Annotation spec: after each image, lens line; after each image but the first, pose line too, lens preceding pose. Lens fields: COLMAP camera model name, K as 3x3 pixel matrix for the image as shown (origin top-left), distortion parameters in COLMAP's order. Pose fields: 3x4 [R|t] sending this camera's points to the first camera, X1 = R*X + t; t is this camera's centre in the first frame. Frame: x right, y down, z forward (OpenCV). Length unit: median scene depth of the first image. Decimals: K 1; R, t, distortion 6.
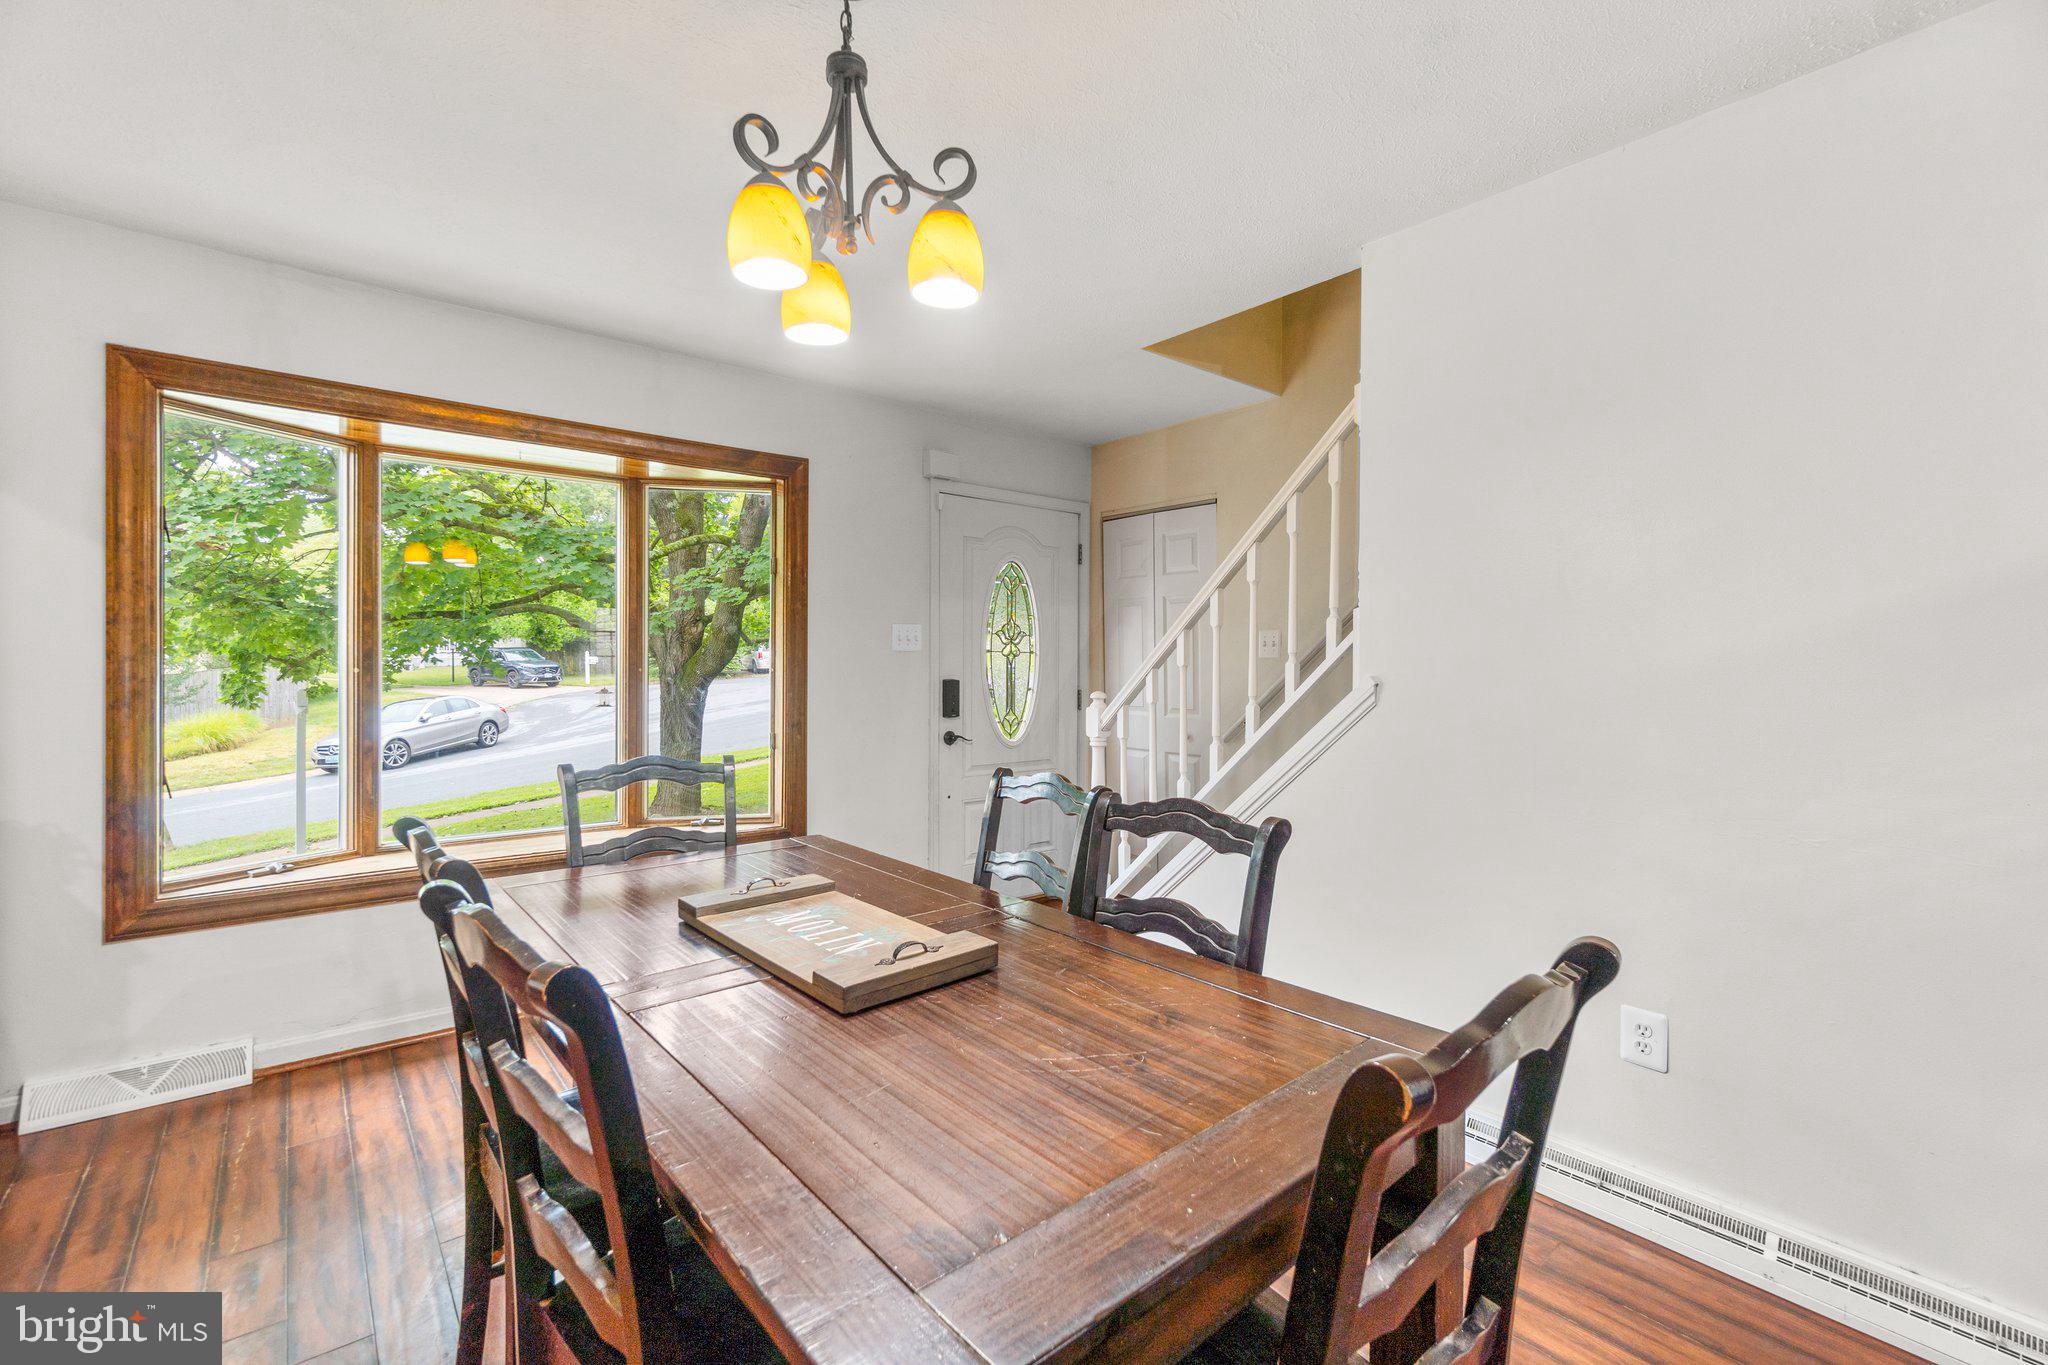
lens RADIAL K [[884.4, 0, 1025.8], [0, 884.4, 672.9], [0, 0, 1]] dist [-0.001646, 0.000137]
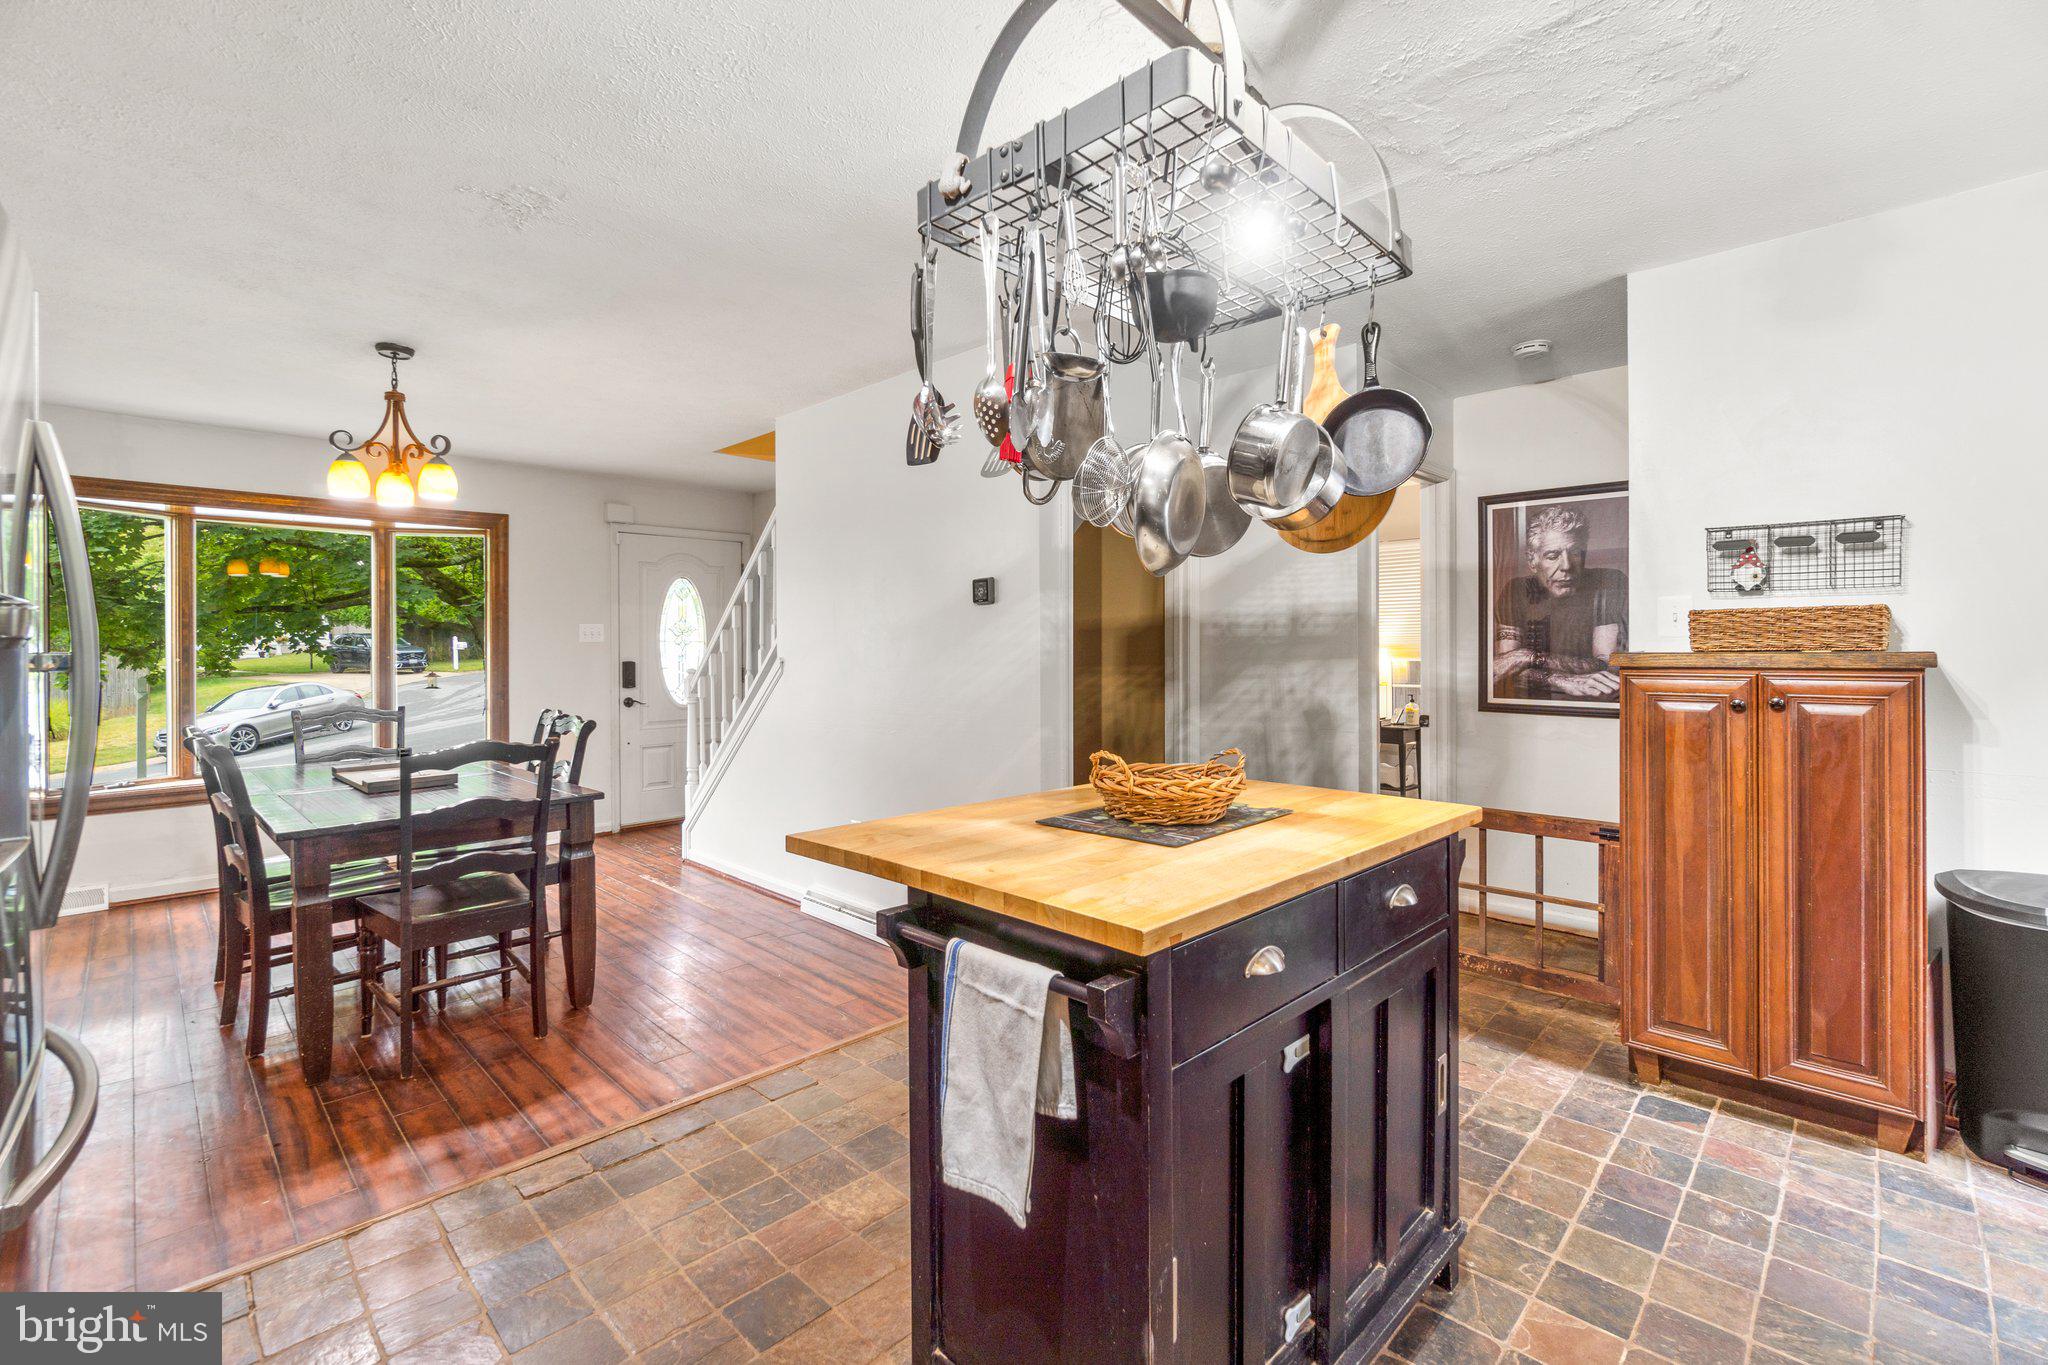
lens RADIAL K [[884.4, 0, 1014.0], [0, 884.4, 647.5], [0, 0, 1]] dist [-0.001646, 0.000137]
pose [[0.995717, -0.009345, 0.091982, 0.199832], [0.009917, 0.999934, -0.005770, -0.000535], [-0.091922, 0.006657, 0.995744, -0.241783]]
